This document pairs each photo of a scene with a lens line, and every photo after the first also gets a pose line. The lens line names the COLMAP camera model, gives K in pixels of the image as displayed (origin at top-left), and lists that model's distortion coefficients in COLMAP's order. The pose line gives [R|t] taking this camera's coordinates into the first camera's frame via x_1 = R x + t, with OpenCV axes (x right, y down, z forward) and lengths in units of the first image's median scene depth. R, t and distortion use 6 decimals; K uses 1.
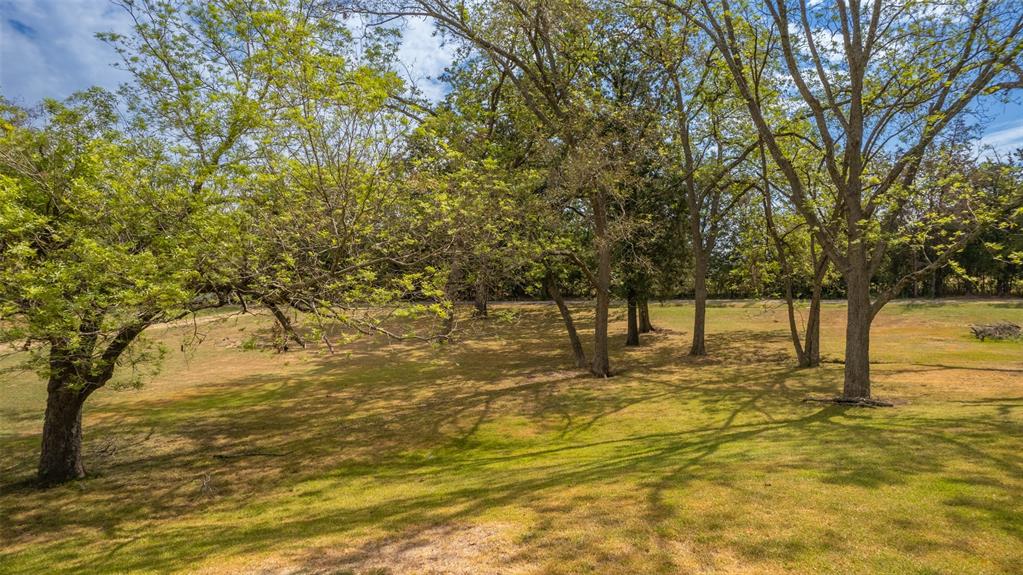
lens RADIAL K [[653.9, 0, 511.7], [0, 653.9, 288.4], [0, 0, 1]] dist [-0.006125, 0.000583]
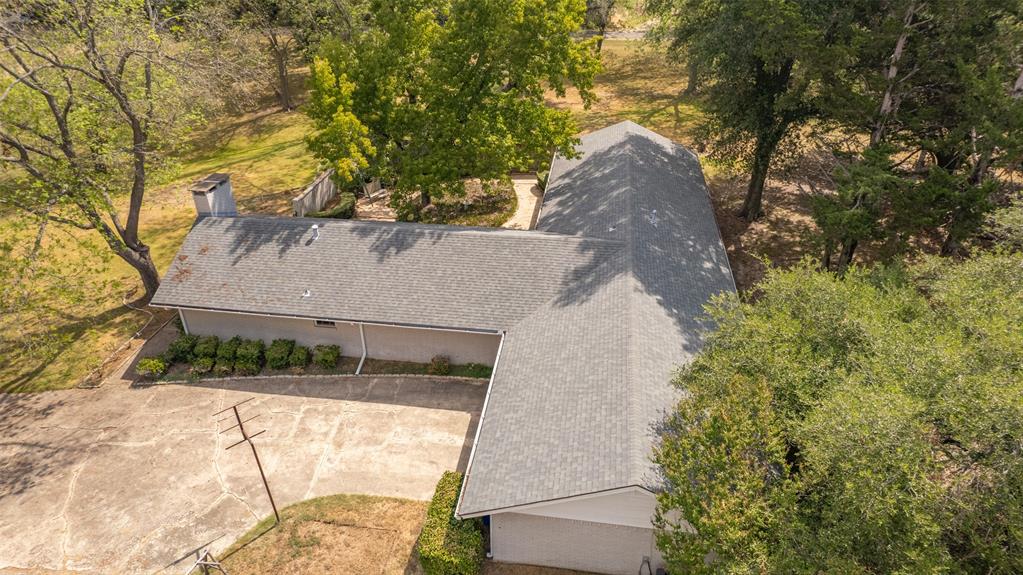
lens RADIAL K [[653.9, 0, 511.9], [0, 653.9, 287.0], [0, 0, 1]] dist [-0.006125, 0.000583]
pose [[0.971655, -0.115167, 0.206452, 0.579509], [-0.007574, 0.857696, 0.514102, -0.873915], [-0.236281, -0.501093, 0.832512, -2.450270]]
